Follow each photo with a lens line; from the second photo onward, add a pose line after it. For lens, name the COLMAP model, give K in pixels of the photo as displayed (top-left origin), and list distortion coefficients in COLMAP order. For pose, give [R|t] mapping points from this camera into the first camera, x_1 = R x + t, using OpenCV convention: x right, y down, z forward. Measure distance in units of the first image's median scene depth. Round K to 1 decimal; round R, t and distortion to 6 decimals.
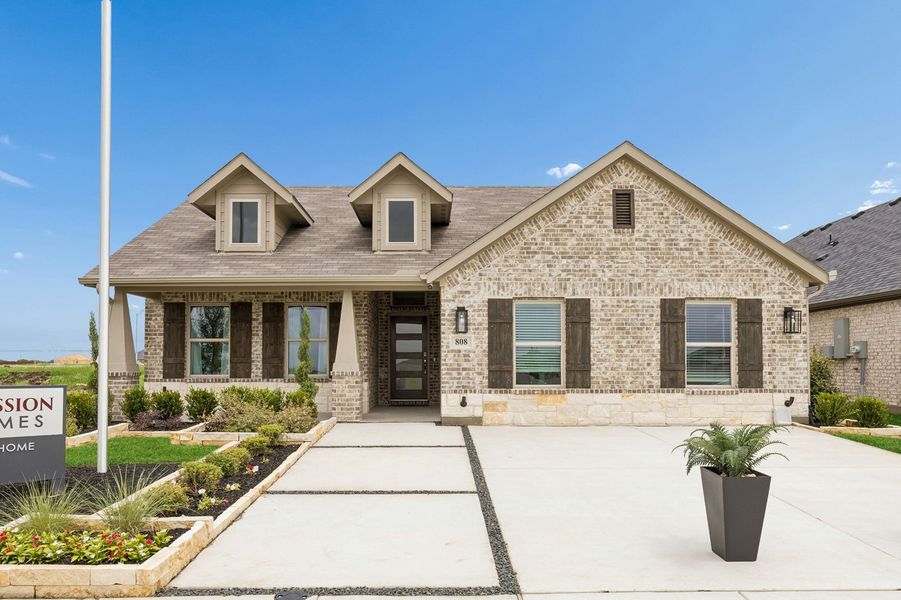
lens RADIAL K [[689.0, 0, 462.1], [0, 689.0, 336.8], [0, 0, 1]] dist [-0.000584, 0.001757]
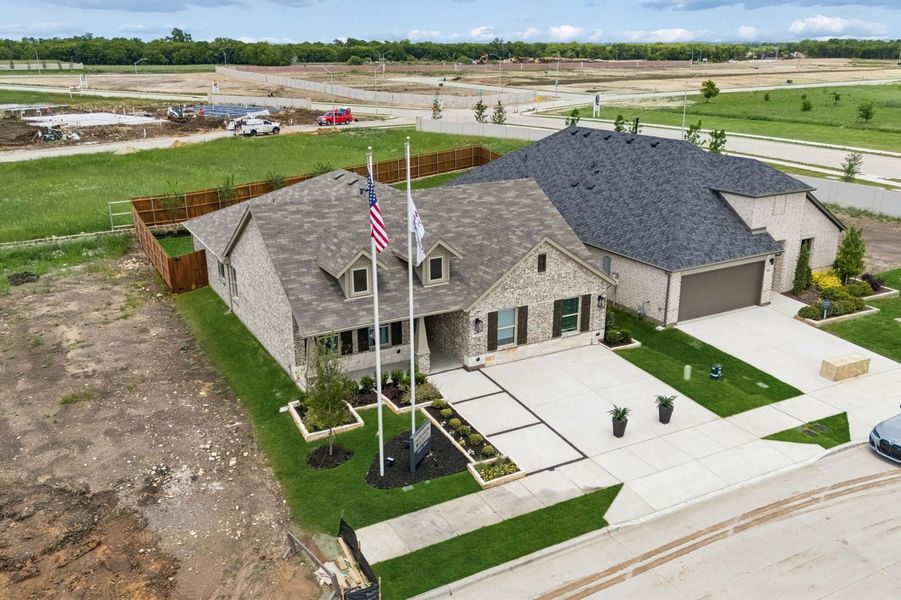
lens RADIAL K [[778.0, 0, 453.6], [0, 778.0, 300.9], [0, 0, 1]] dist [0.041422, -0.010692]
pose [[0.890821, -0.142964, 0.431276, -1.091961], [-0.016034, 0.938723, 0.344298, -0.916759], [-0.454072, -0.313623, 0.833942, -0.959326]]
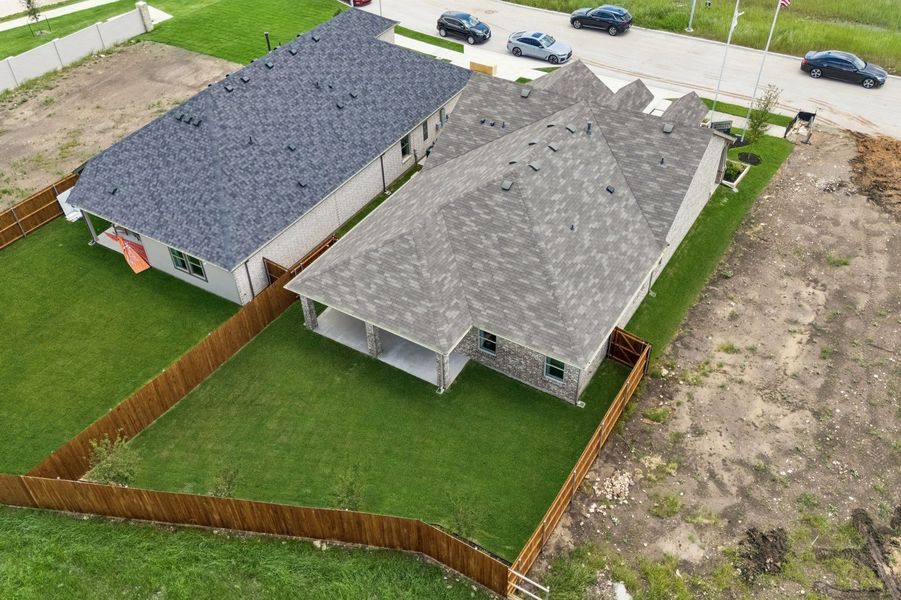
lens RADIAL K [[778.0, 0, 448.5], [0, 778.0, 303.7], [0, 0, 1]] dist [0.041422, -0.010692]
pose [[-0.831193, -0.343979, 0.436802, -1.261618], [0.016108, 0.770411, 0.637345, -1.757422], [-0.555750, 0.536792, -0.634819, 4.293703]]
